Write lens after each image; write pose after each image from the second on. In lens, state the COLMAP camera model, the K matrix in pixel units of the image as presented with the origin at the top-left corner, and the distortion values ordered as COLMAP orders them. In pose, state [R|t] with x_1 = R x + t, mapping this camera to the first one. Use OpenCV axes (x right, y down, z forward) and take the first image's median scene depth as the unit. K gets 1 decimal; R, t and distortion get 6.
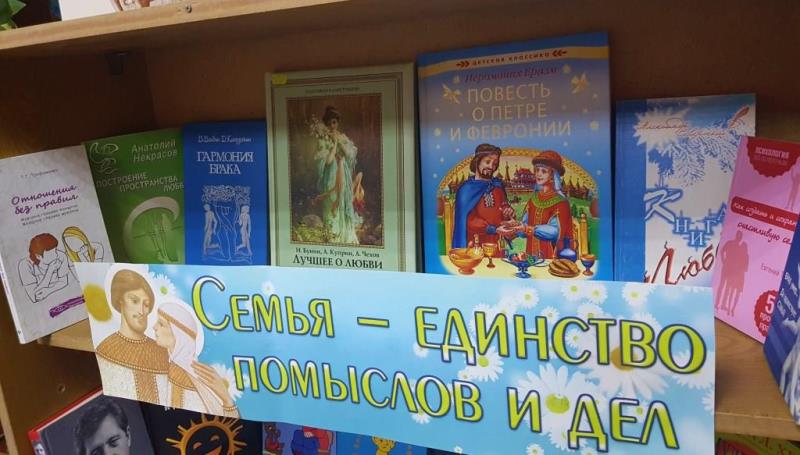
lens RADIAL K [[612.4, 0, 401.6], [0, 612.4, 185.2], [0, 0, 1]] dist [0.036765, -0.082097]
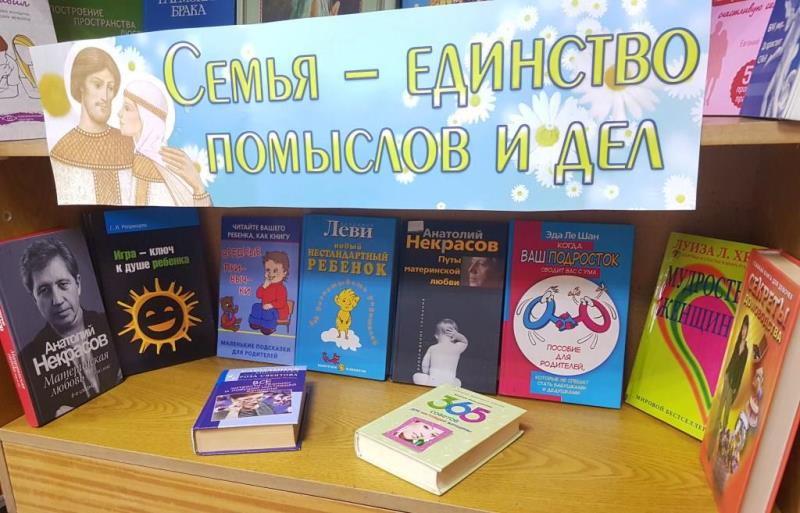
lens RADIAL K [[613.2, 0, 401.8], [0, 613.2, 261.3], [0, 0, 1]] dist [0.025632, -0.059440]
pose [[0.993992, 0.040451, 0.101699, -0.065727], [-0.047485, 0.996573, 0.067728, 0.422815], [-0.098611, -0.072150, 0.992507, 0.006114]]
